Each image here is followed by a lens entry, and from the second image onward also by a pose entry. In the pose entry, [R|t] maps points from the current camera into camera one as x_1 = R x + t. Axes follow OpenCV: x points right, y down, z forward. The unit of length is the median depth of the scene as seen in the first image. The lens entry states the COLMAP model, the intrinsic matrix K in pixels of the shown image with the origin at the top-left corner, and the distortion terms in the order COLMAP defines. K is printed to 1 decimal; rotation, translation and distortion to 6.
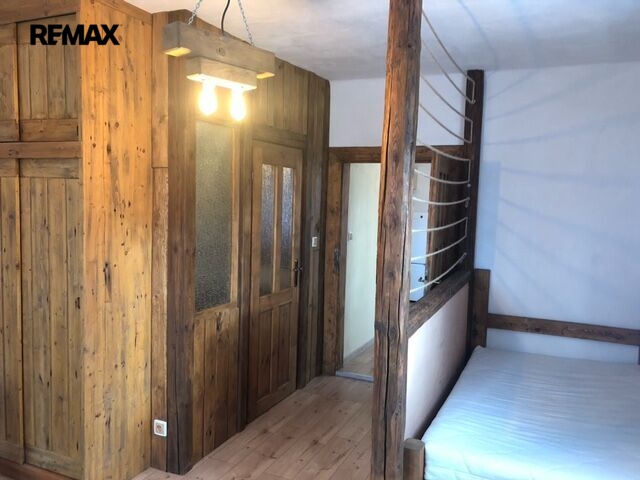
lens RADIAL K [[523.9, 0, 320.4], [0, 523.9, 243.0], [0, 0, 1]] dist [0.018293, -0.001297]
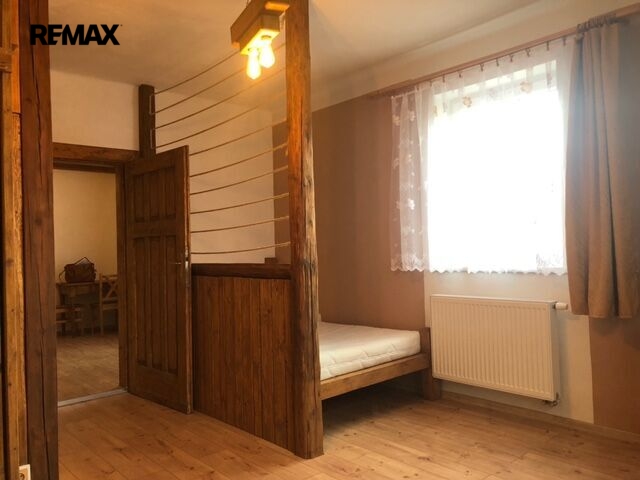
lens RADIAL K [[523.9, 0, 320.2], [0, 523.9, 240.4], [0, 0, 1]] dist [0.018293, -0.001297]
pose [[0.418909, -0.027606, 0.907609, -0.792949], [0.126069, 0.991626, -0.028026, 0.111039], [-0.899234, 0.126162, 0.418881, 0.315278]]
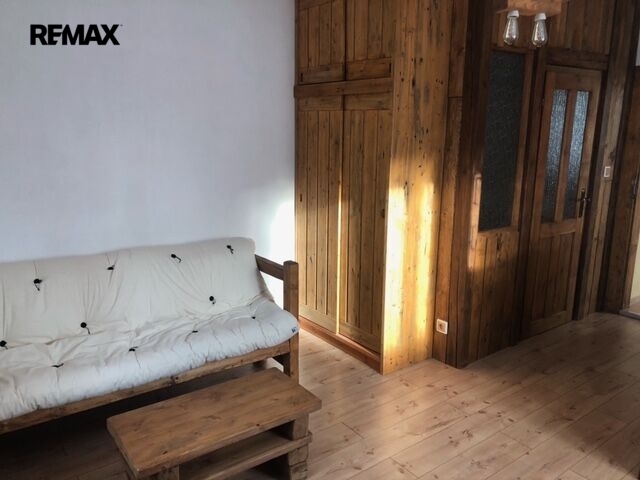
lens RADIAL K [[523.9, 0, 319.8], [0, 523.9, 237.0], [0, 0, 1]] dist [0.018293, -0.001297]
pose [[0.875550, 0.081709, -0.476169, -0.004251], [-0.028098, 0.992538, 0.118652, 0.025218], [0.482311, -0.090507, 0.871312, -0.125037]]
